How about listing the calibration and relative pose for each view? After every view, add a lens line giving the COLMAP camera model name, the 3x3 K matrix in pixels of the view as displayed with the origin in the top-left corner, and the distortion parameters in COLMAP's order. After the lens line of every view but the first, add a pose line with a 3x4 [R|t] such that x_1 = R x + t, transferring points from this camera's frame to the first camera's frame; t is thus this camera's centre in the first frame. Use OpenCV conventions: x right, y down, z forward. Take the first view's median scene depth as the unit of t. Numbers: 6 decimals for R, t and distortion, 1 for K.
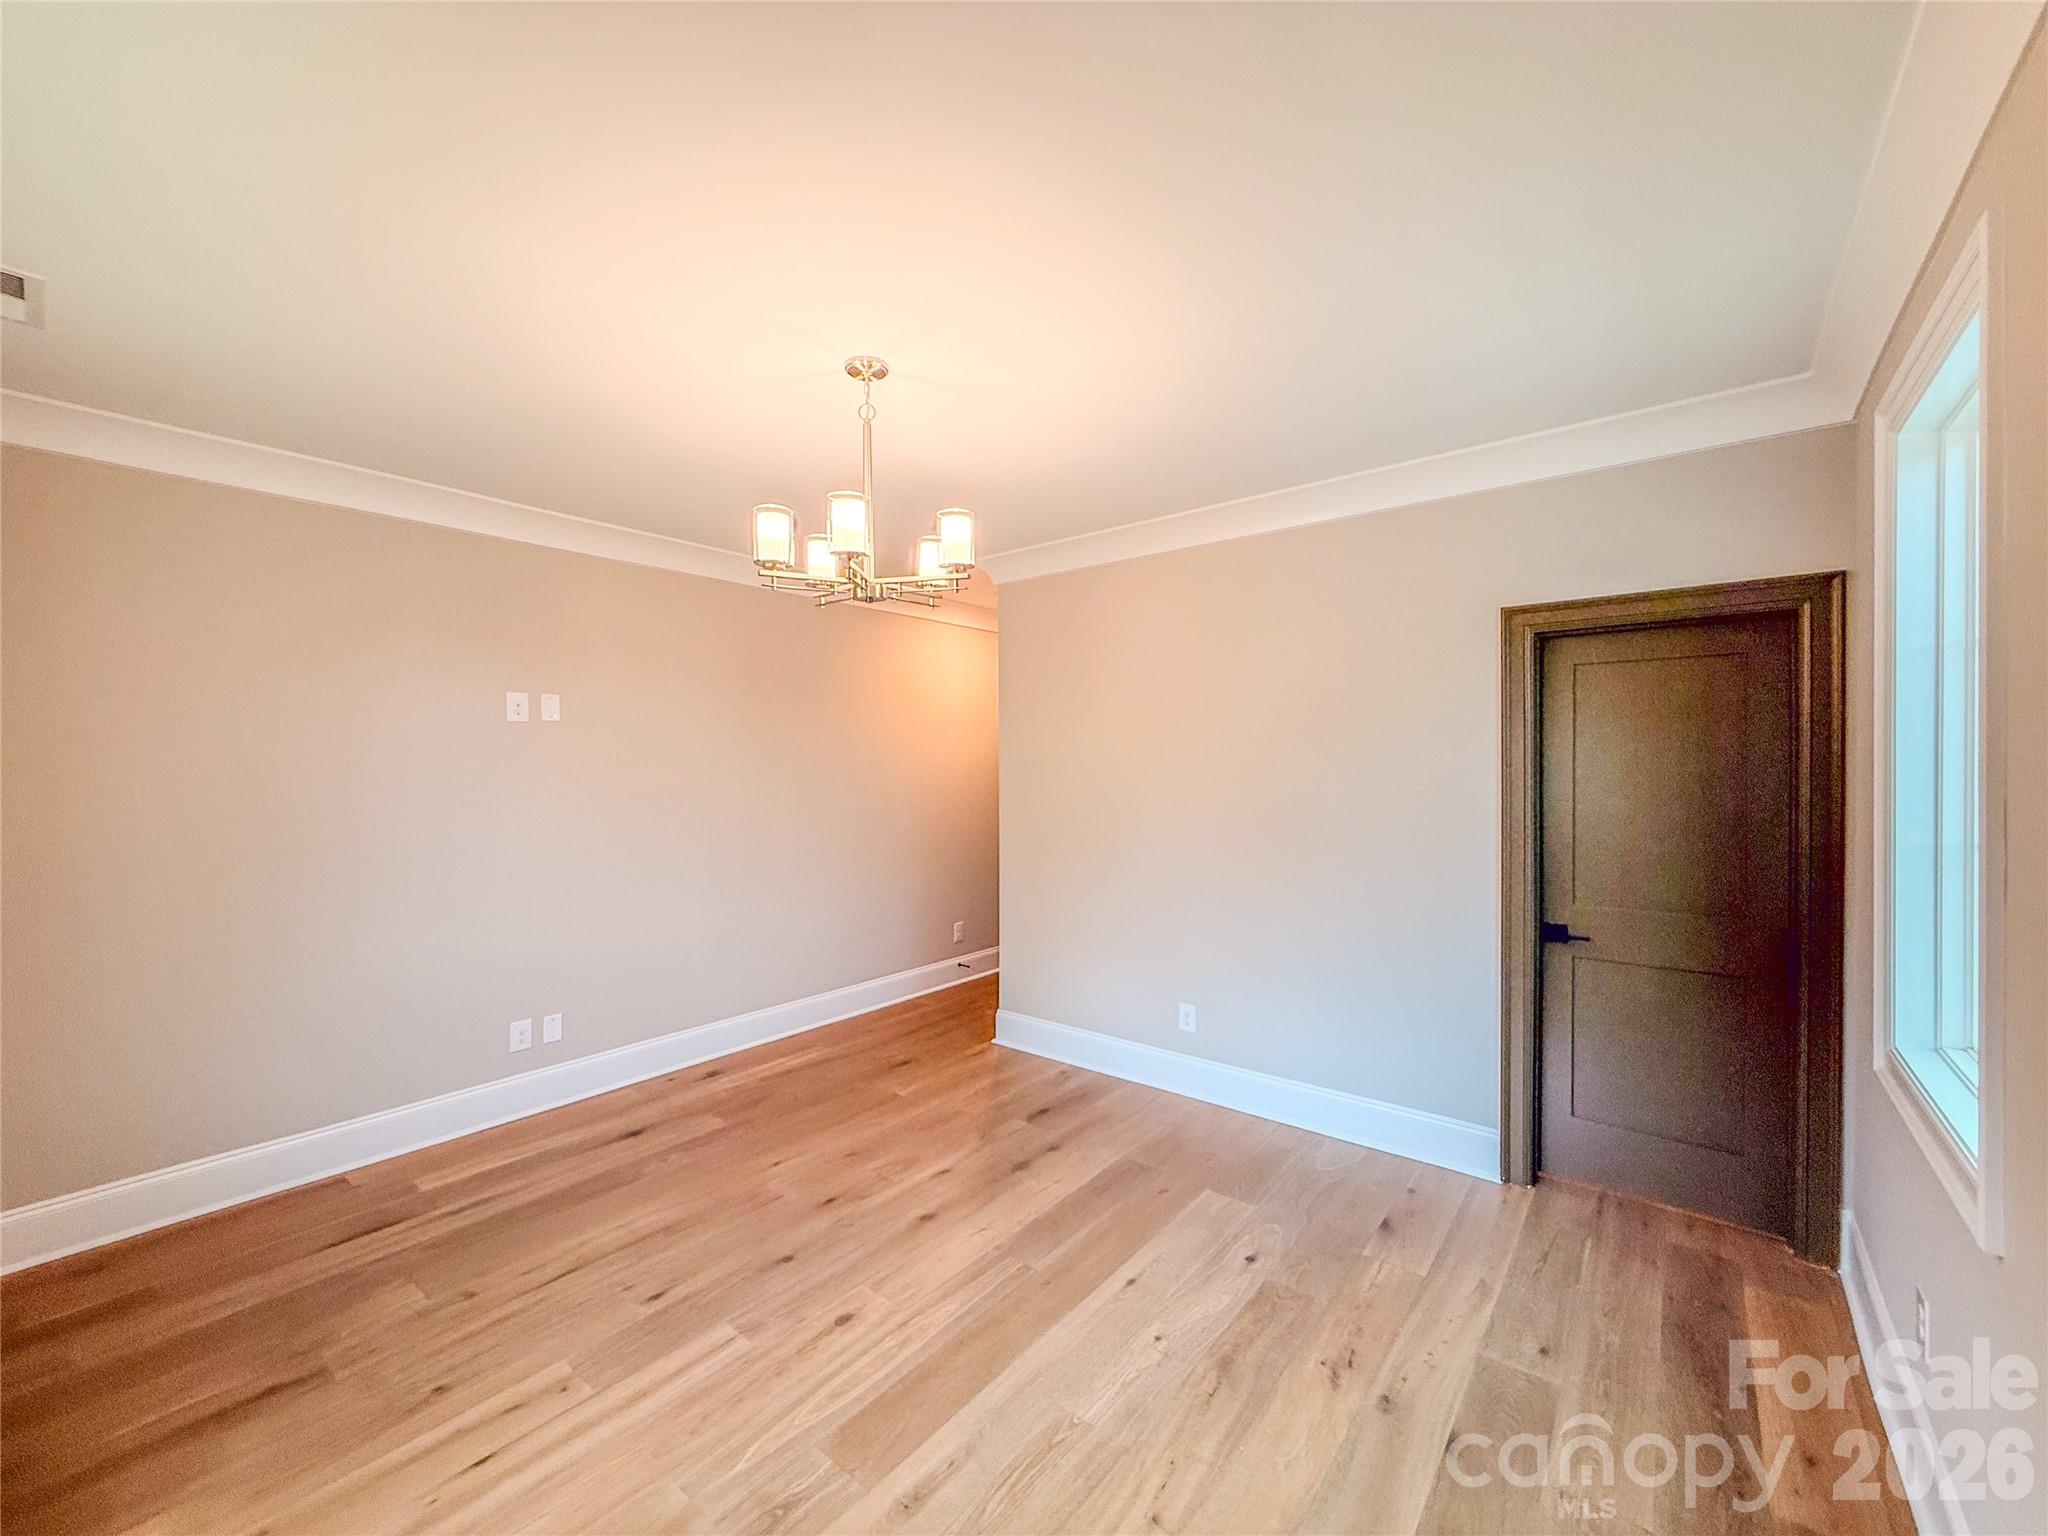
lens RADIAL K [[813.4, 0, 1022.2], [0, 813.4, 771.7], [0, 0, 1]] dist [0.001170, -0.000041]
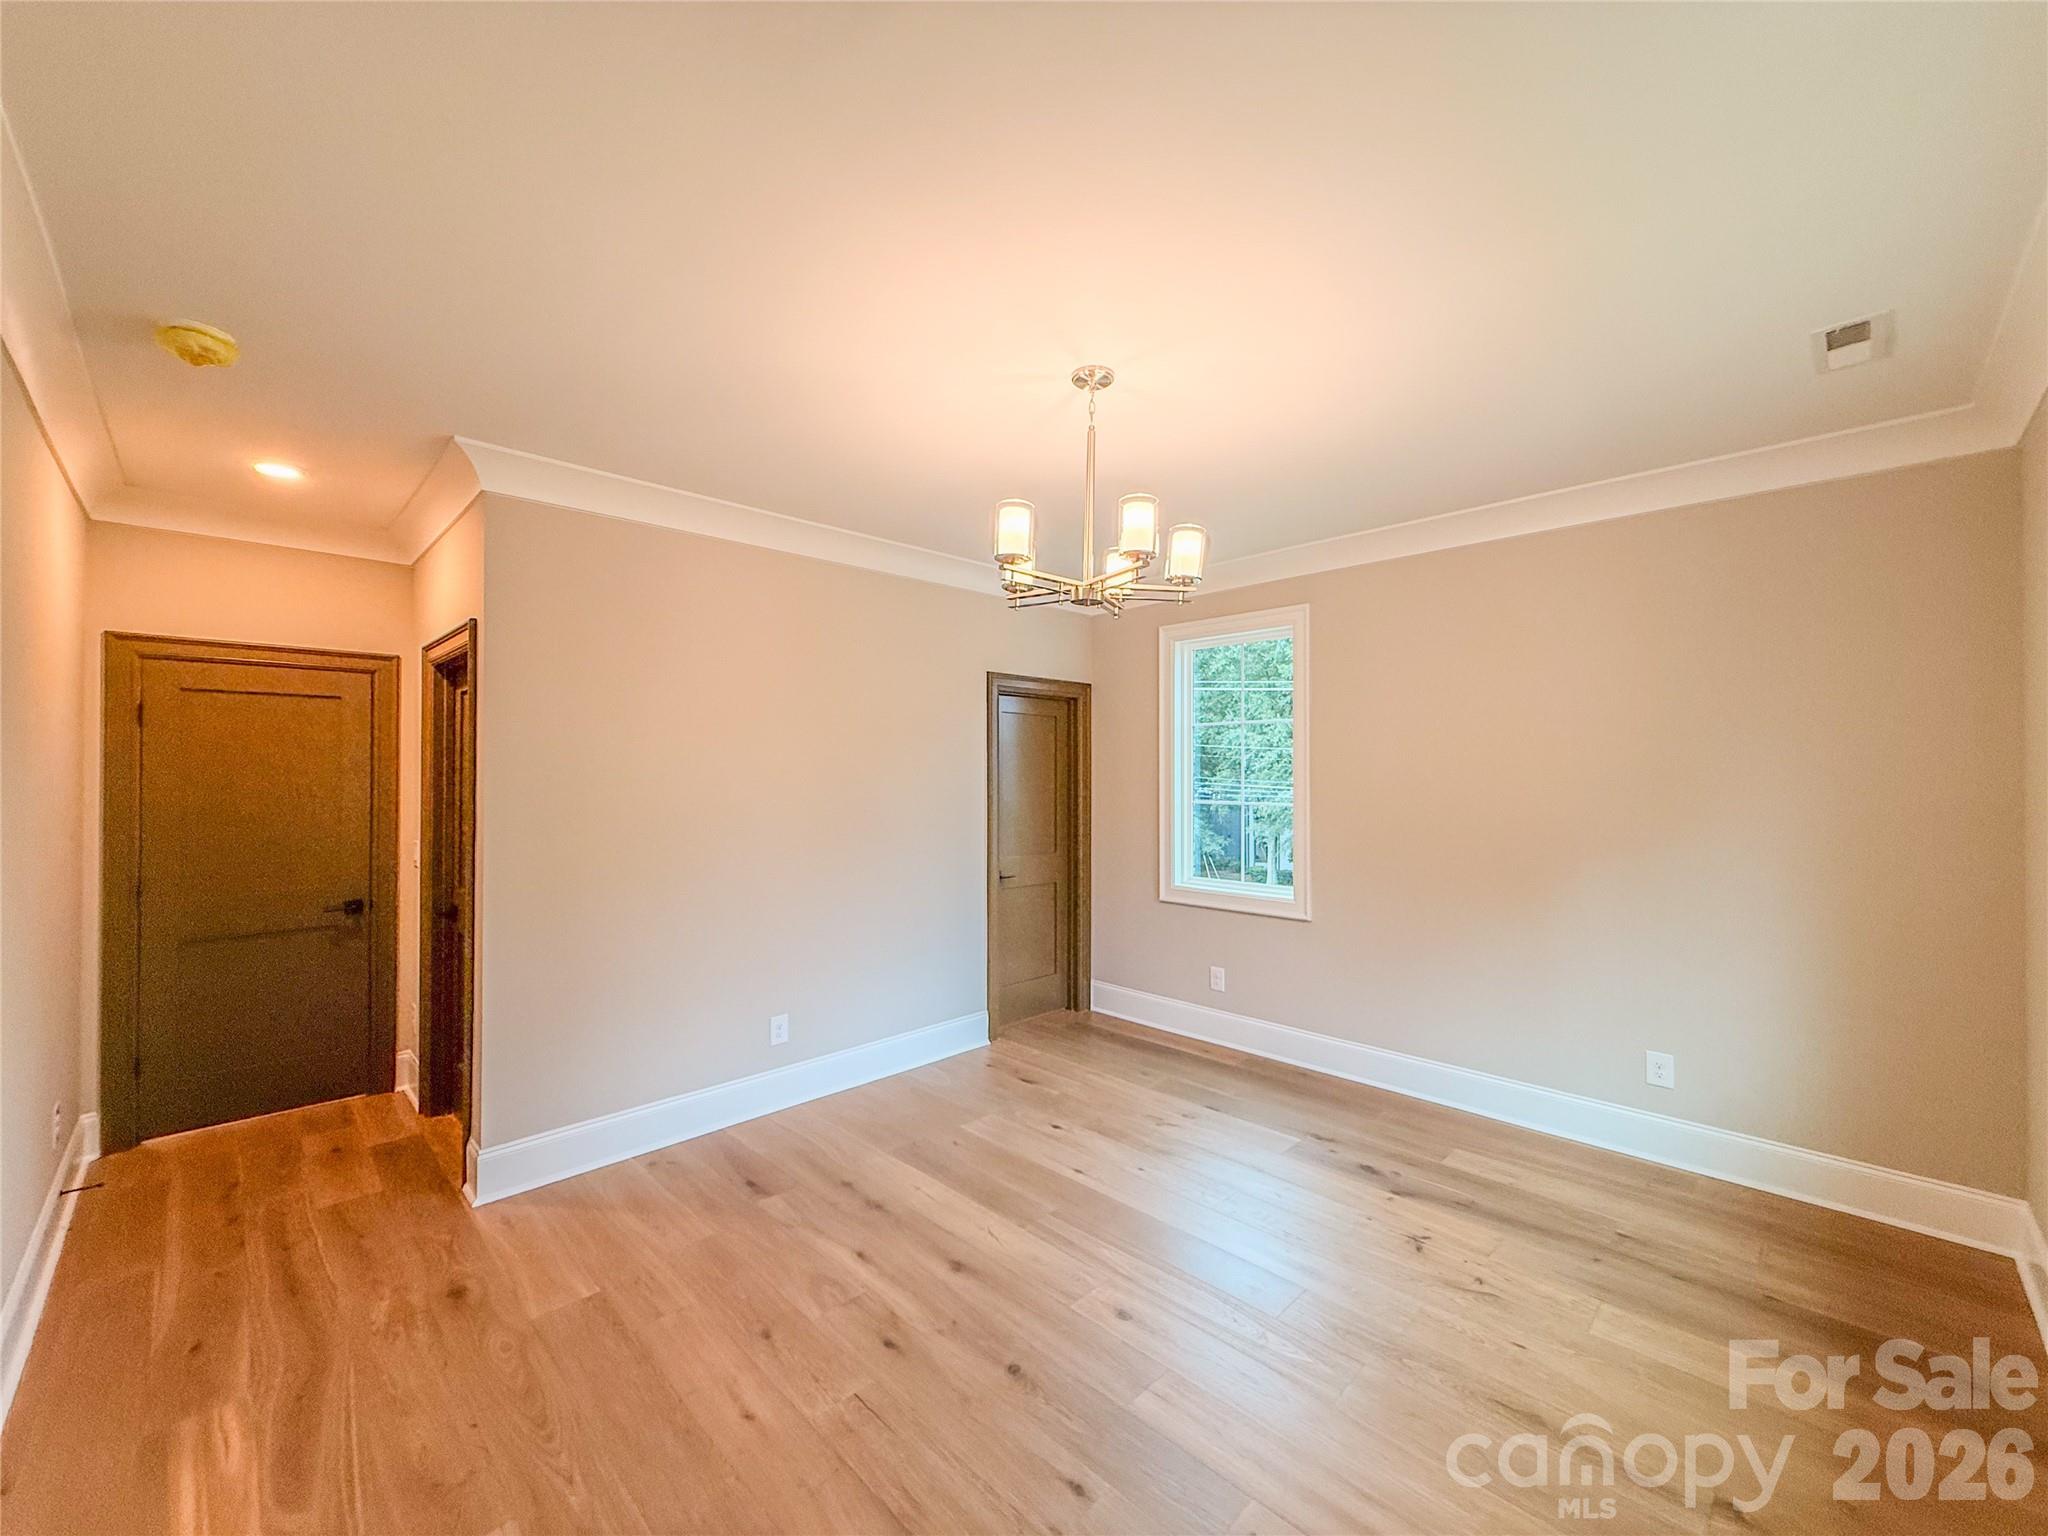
lens RADIAL K [[813.4, 0, 1022.2], [0, 813.4, 771.7], [0, 0, 1]] dist [0.001170, -0.000041]
pose [[0.117764, -0.005585, 0.993026, -1.026944], [0.004397, 0.999977, 0.005103, -0.020326], [-0.993032, 0.003766, 0.117786, 0.815015]]
